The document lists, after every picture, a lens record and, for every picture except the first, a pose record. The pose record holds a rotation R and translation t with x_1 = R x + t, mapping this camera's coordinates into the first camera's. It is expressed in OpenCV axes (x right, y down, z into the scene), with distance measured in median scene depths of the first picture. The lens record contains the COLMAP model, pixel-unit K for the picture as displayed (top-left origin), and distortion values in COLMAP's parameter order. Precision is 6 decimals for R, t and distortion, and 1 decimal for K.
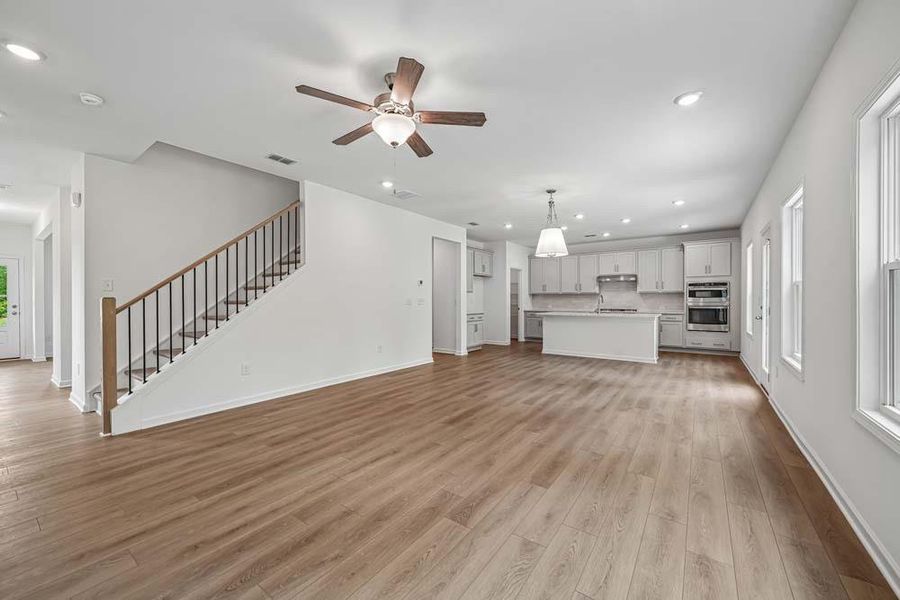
lens RADIAL K [[349.5, 0, 443.8], [0, 349.5, 299.6], [0, 0, 1]] dist [-0.001729, -0.000241]
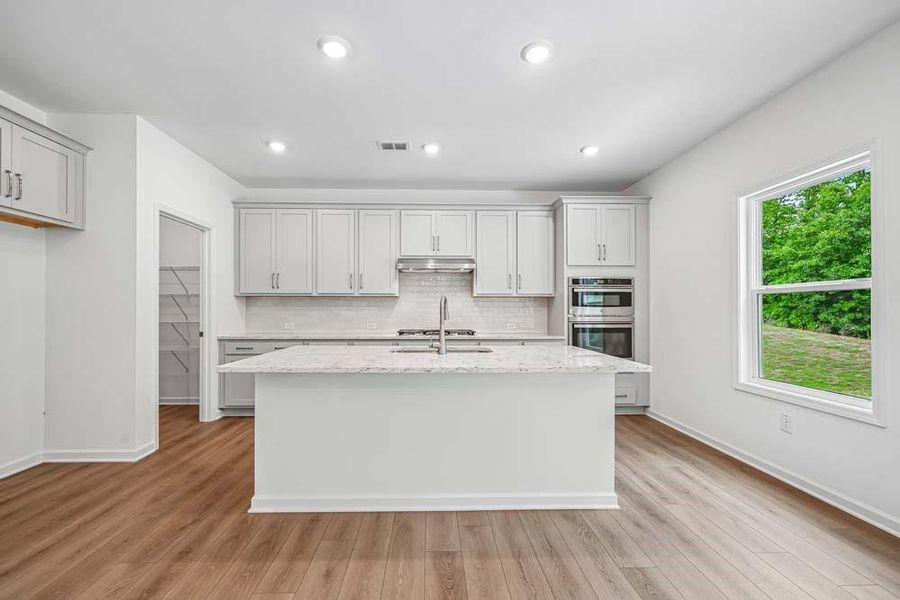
lens RADIAL K [[349.5, 0, 443.8], [0, 349.5, 299.6], [0, 0, 1]] dist [-0.001729, -0.000241]
pose [[0.782862, 0.015932, 0.621992, 0.217665], [-0.004498, 0.999791, -0.019948, -0.004601], [-0.622180, 0.012819, 0.782770, 0.646581]]
